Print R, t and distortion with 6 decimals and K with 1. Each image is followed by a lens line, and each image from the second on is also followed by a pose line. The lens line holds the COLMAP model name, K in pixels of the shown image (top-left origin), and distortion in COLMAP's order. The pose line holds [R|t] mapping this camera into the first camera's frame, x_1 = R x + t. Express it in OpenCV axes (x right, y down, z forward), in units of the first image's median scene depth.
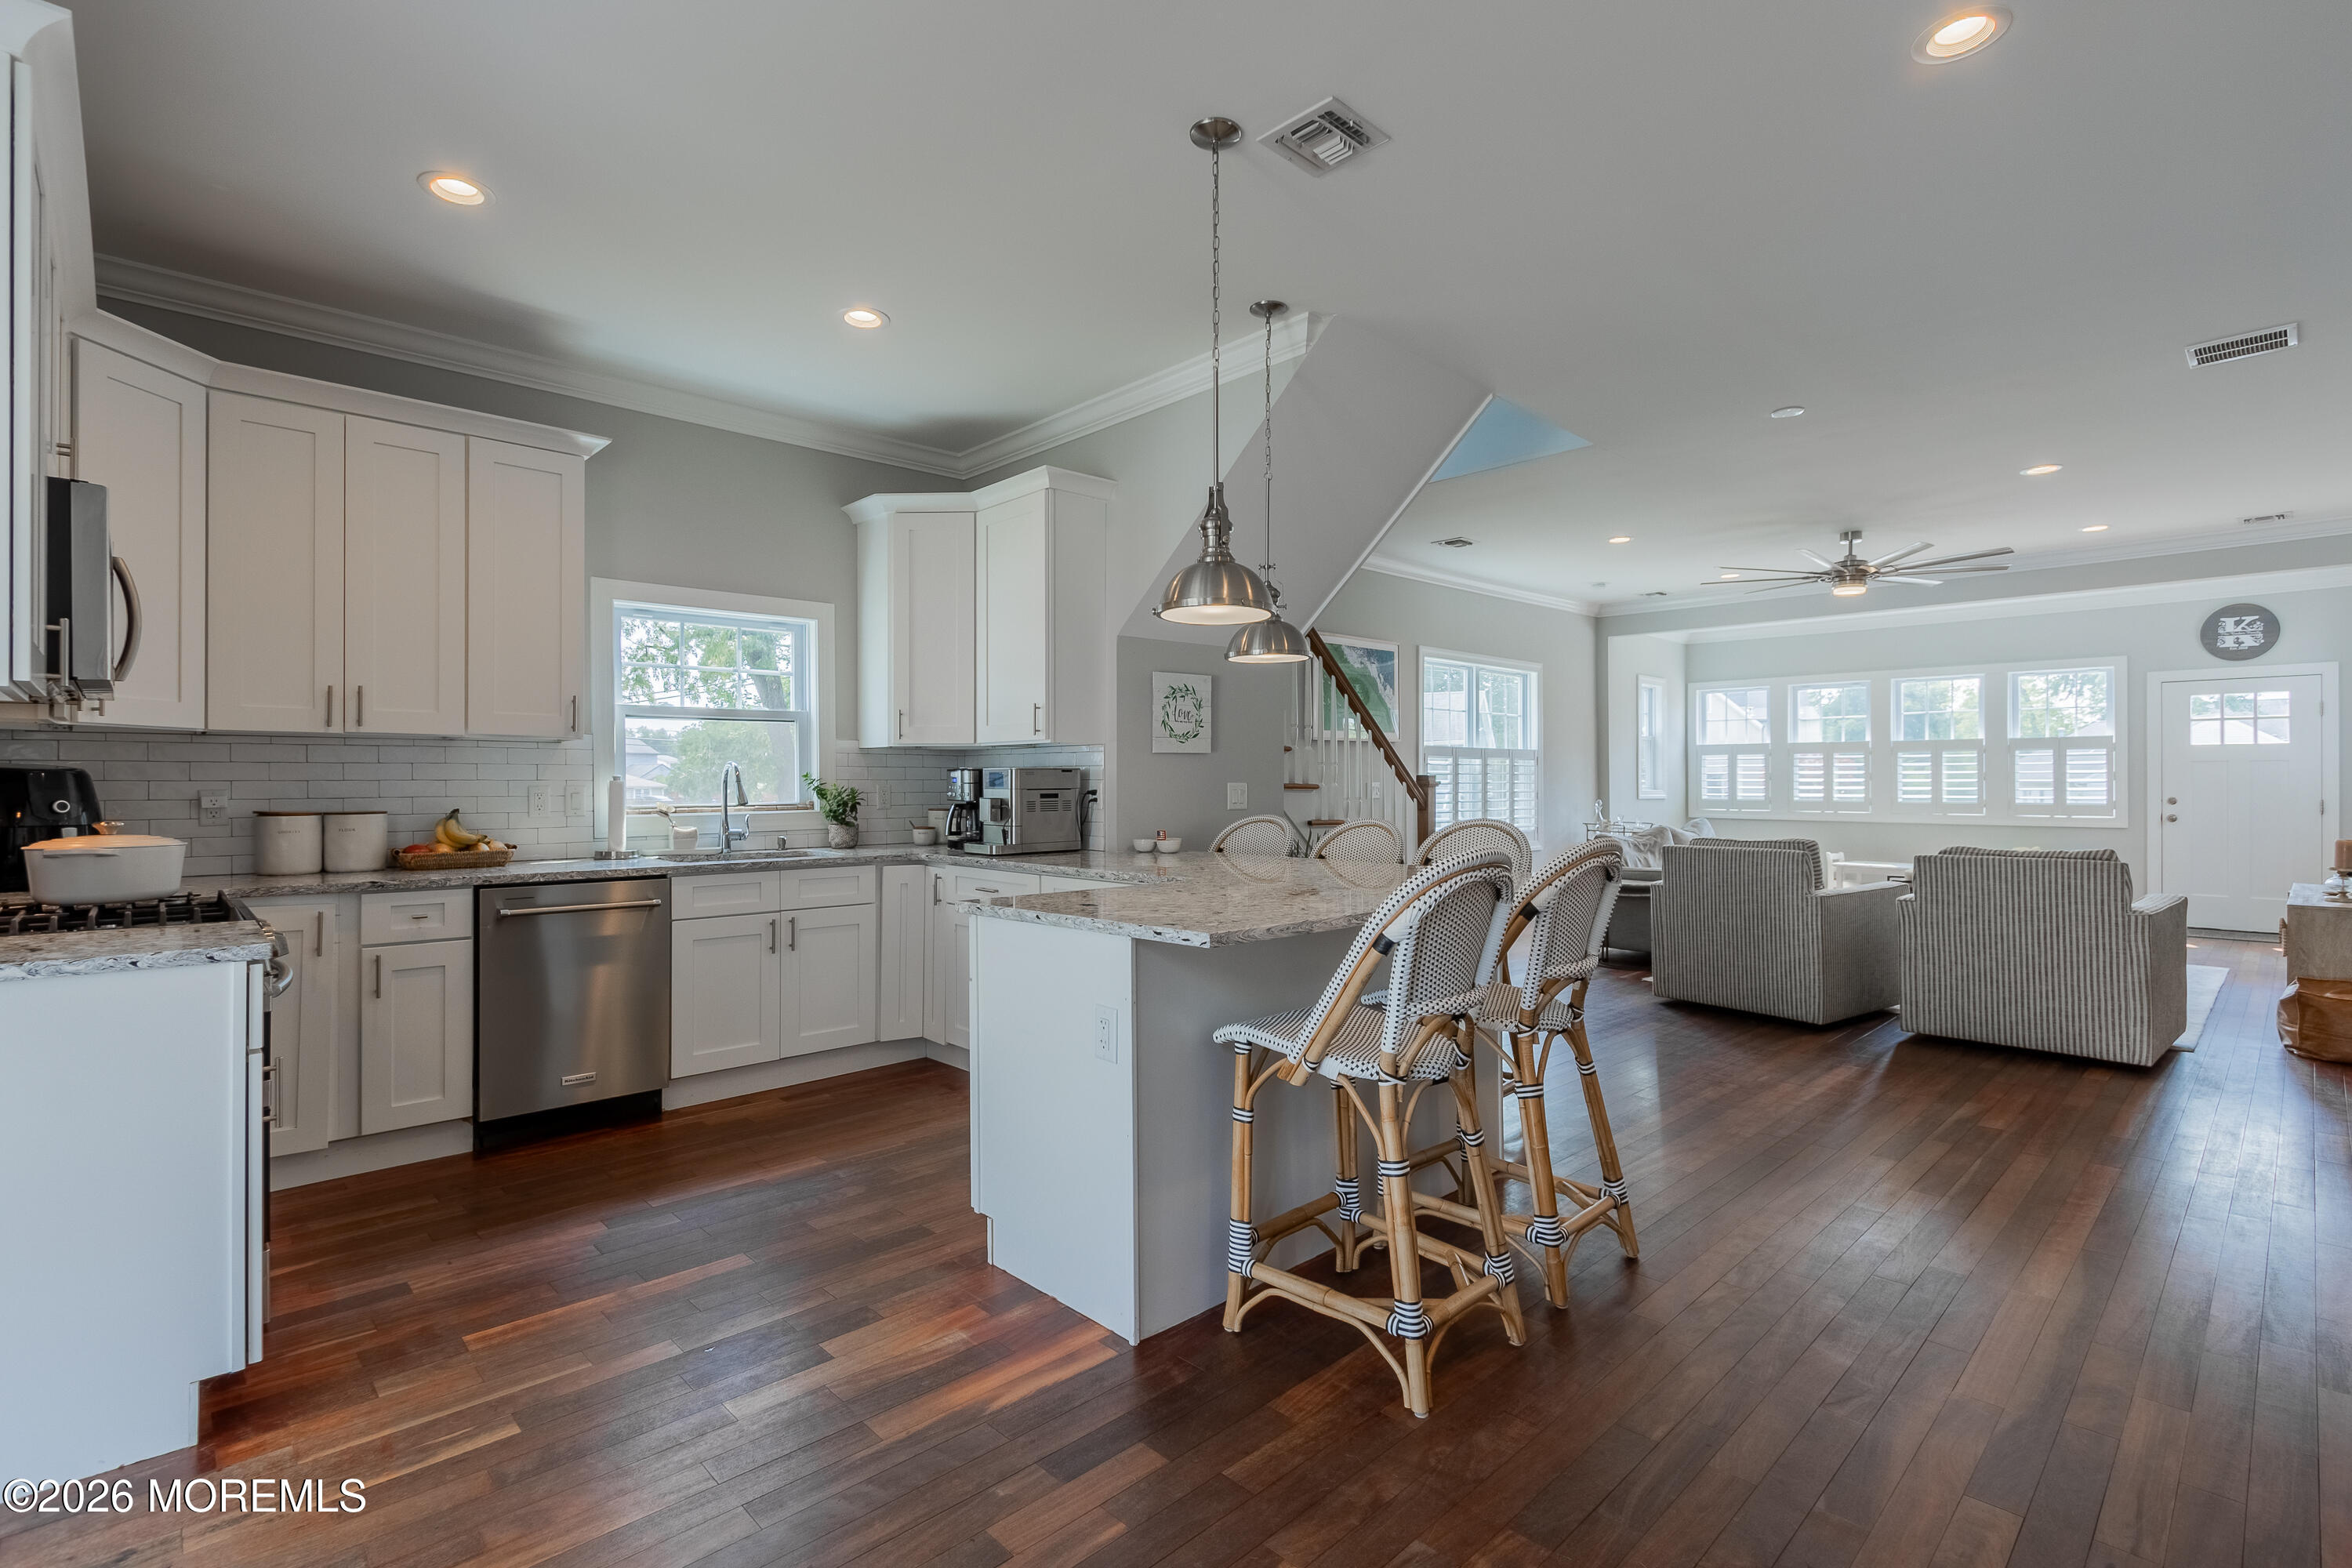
lens RADIAL K [[1096.1, 0, 1182.7], [0, 1096.1, 776.8], [0, 0, 1]] dist [0.011359, -0.006302]
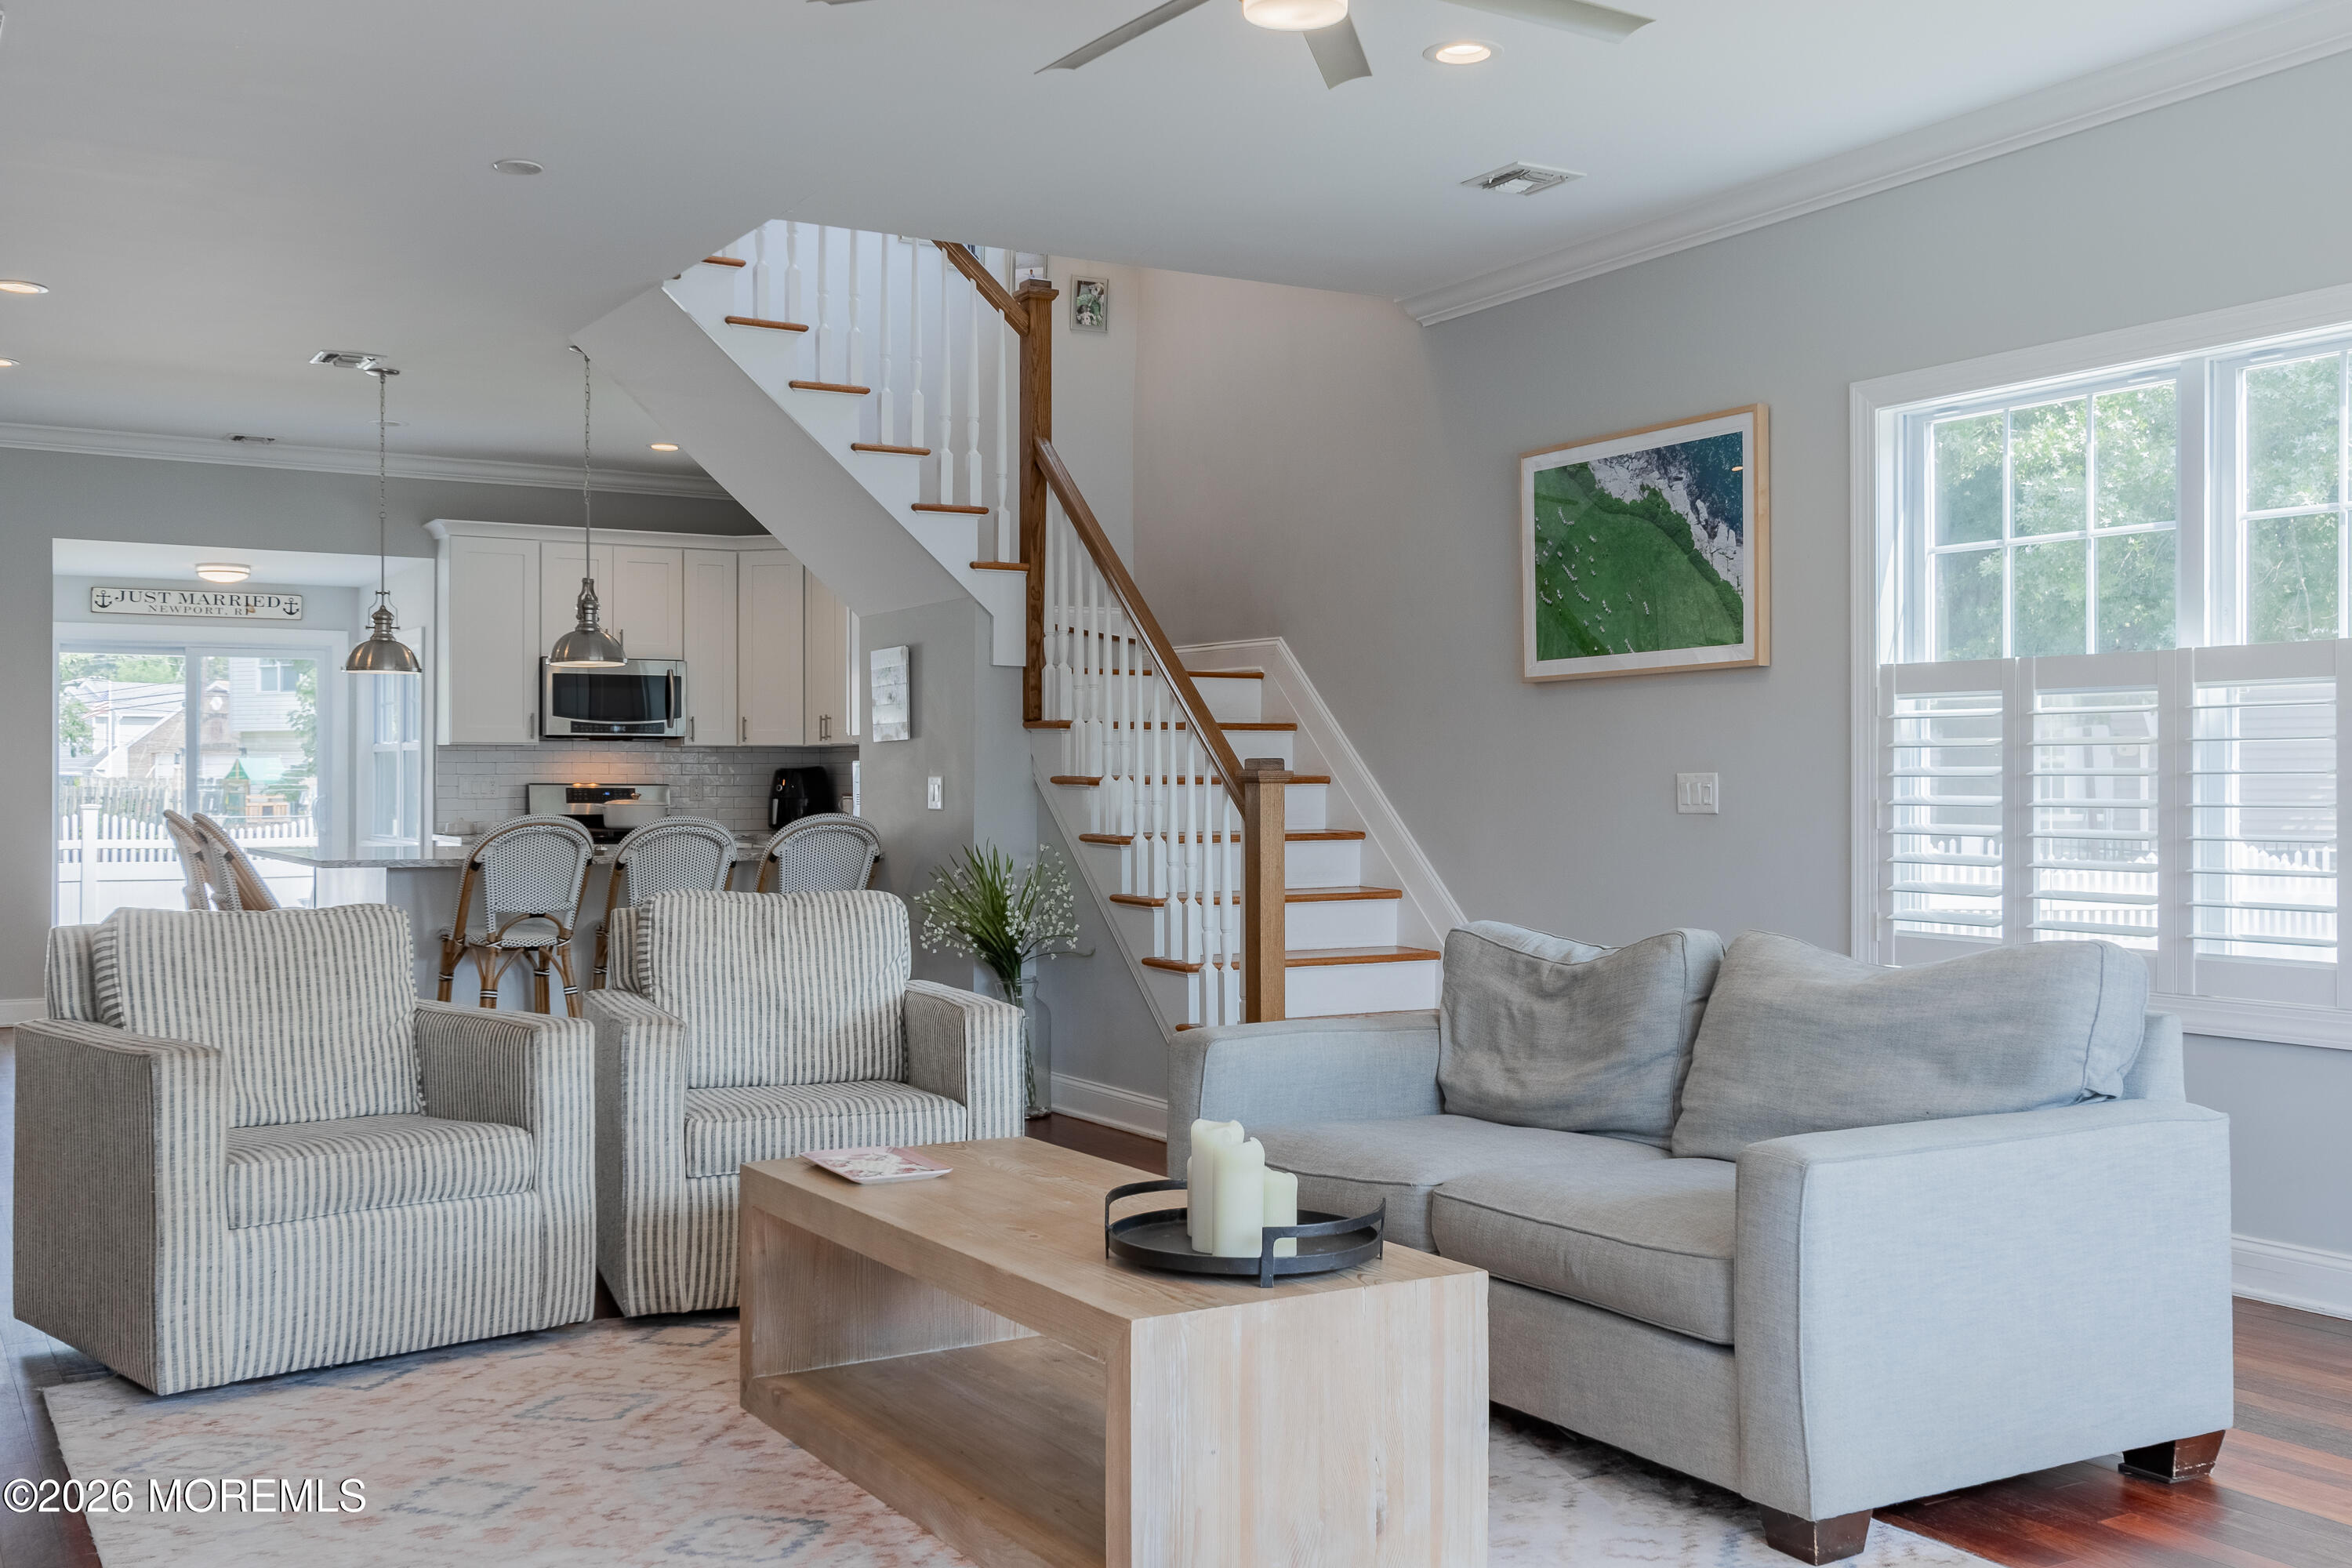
lens RADIAL K [[2267.5, 0, 1130.2], [0, 2267.5, 787.9], [0, 0, 1]] dist [0.009765, 0.000000]
pose [[-0.255587, 0.006345, -0.966765, 1.108586], [0.006947, 0.999965, 0.004727, 0.005192], [0.966761, -0.005508, -0.255622, 1.090427]]
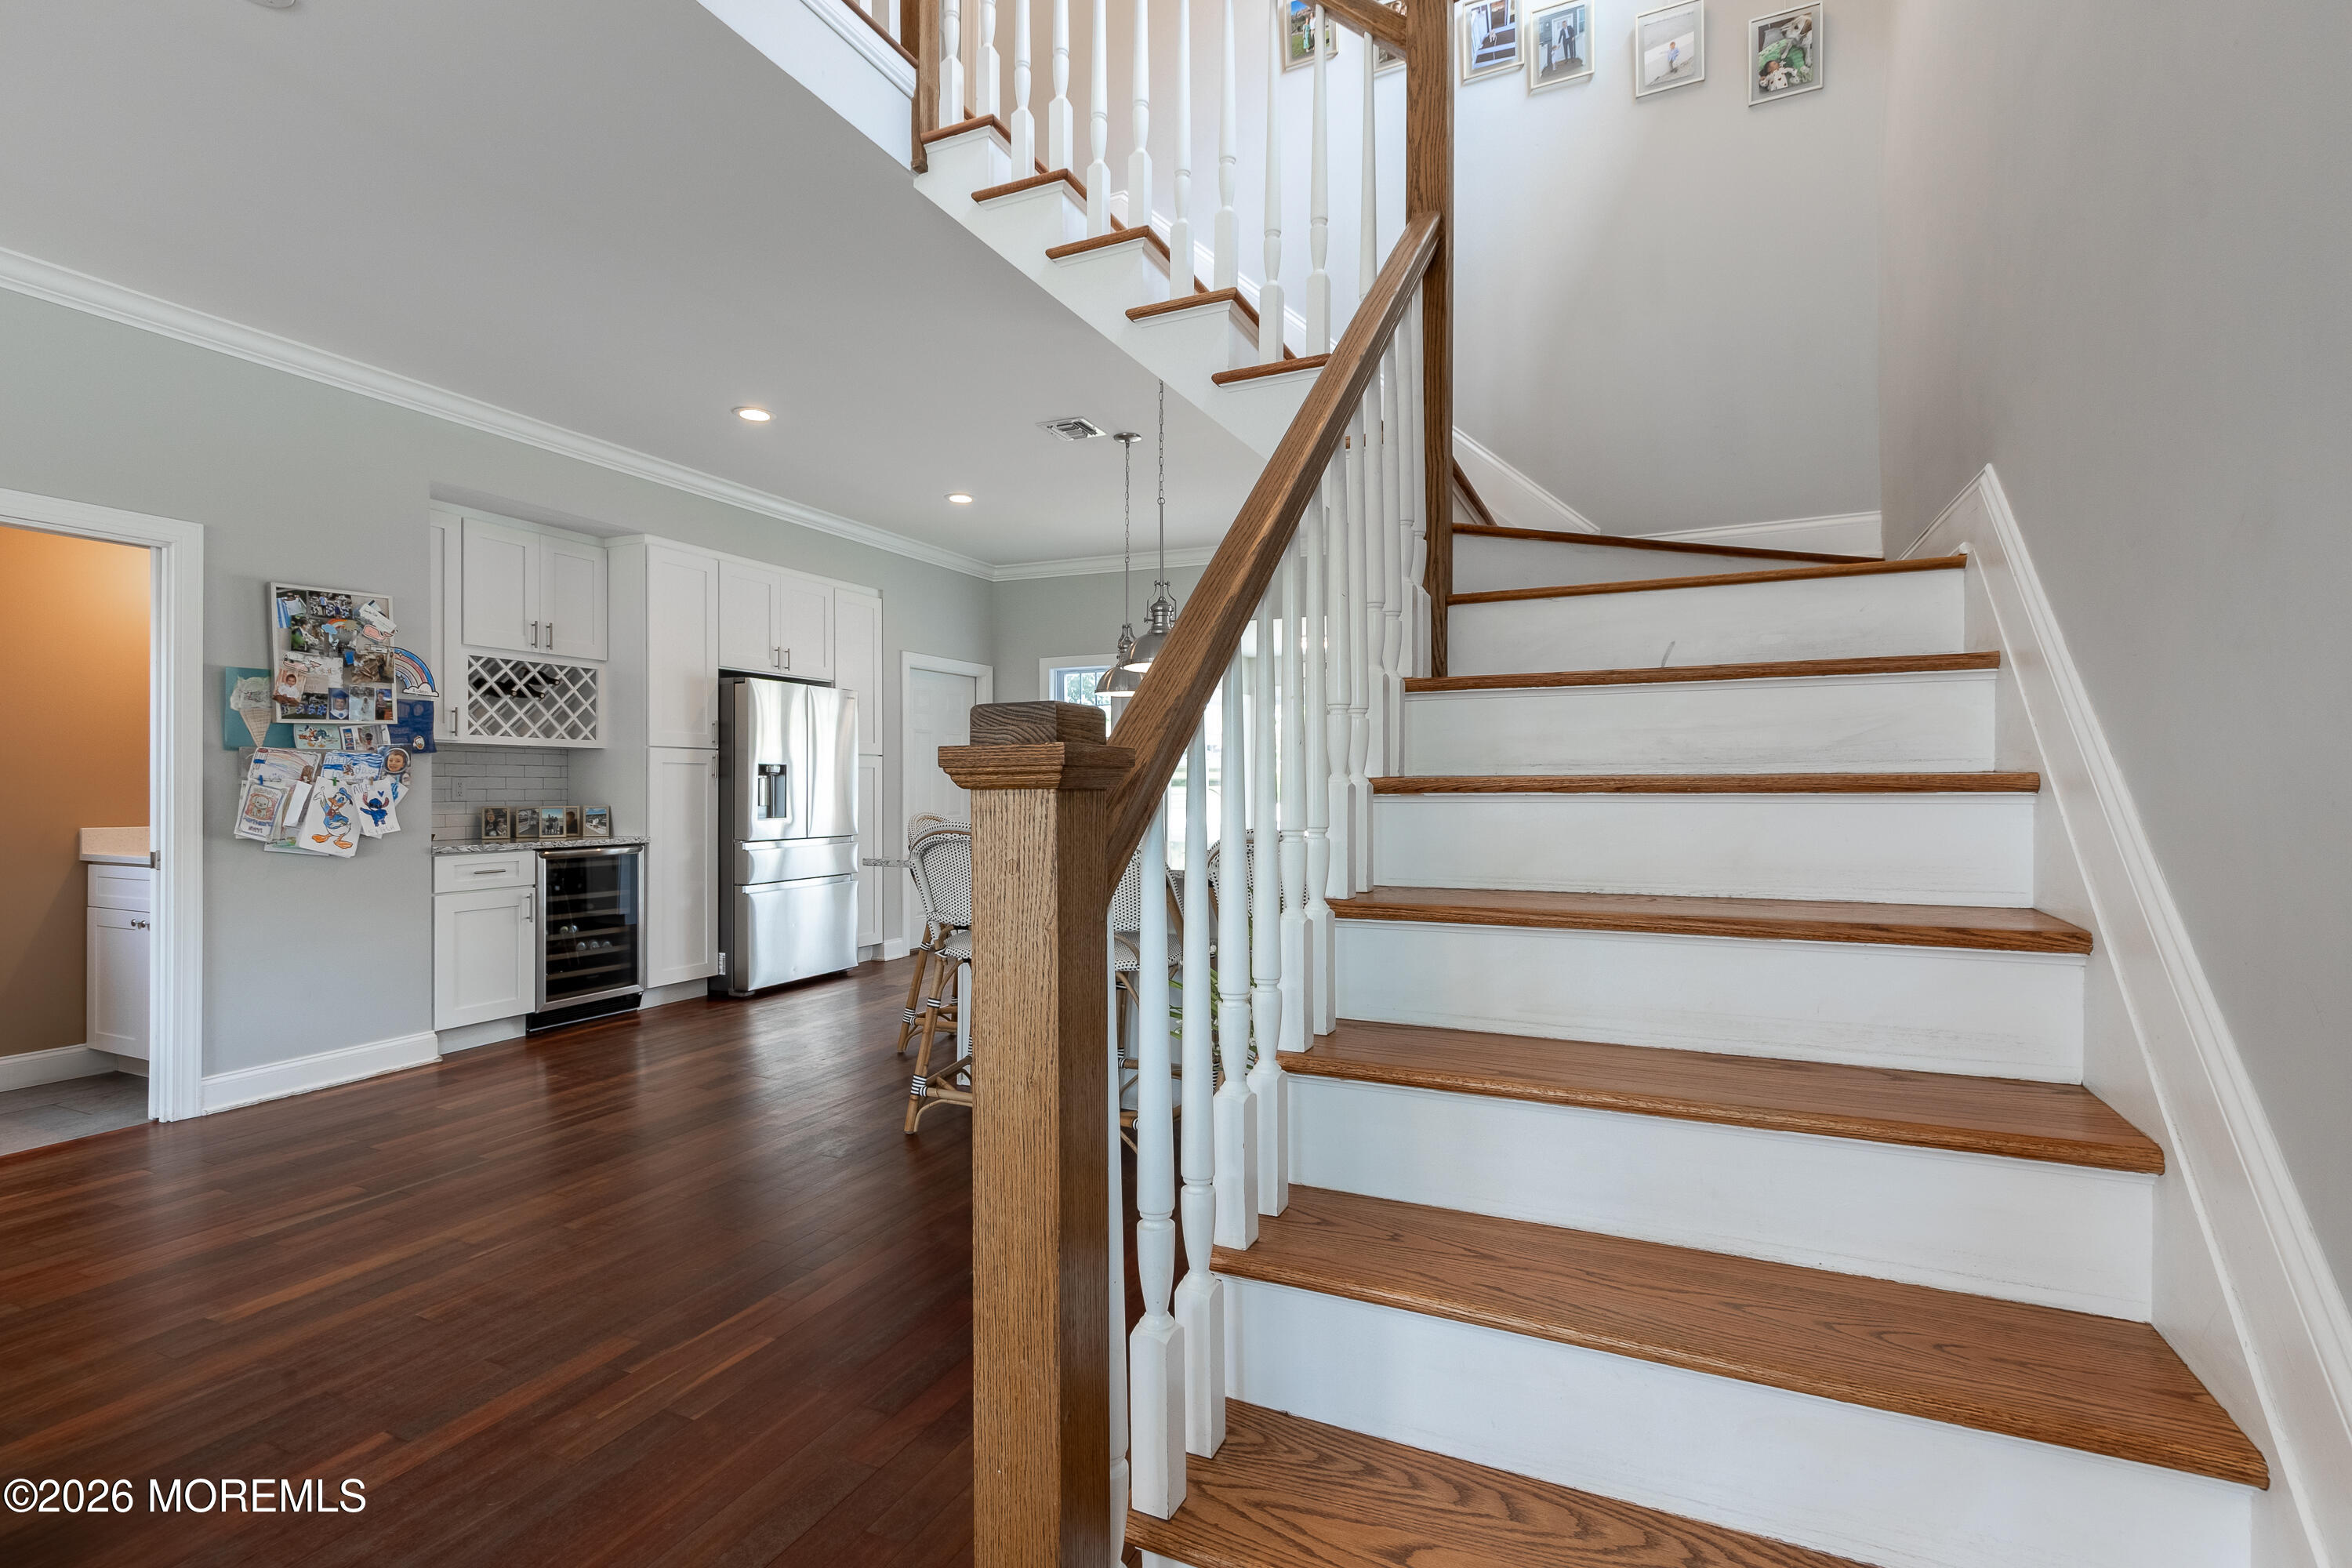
lens RADIAL K [[1096.1, 0, 1153.5], [0, 1096.1, 780.8], [0, 0, 1]] dist [0.011359, -0.006302]
pose [[-0.938773, -0.000871, -0.344535, 0.235827], [0.003715, 0.999913, -0.012650, 0.009390], [0.344516, -0.013155, -0.938688, 1.039963]]
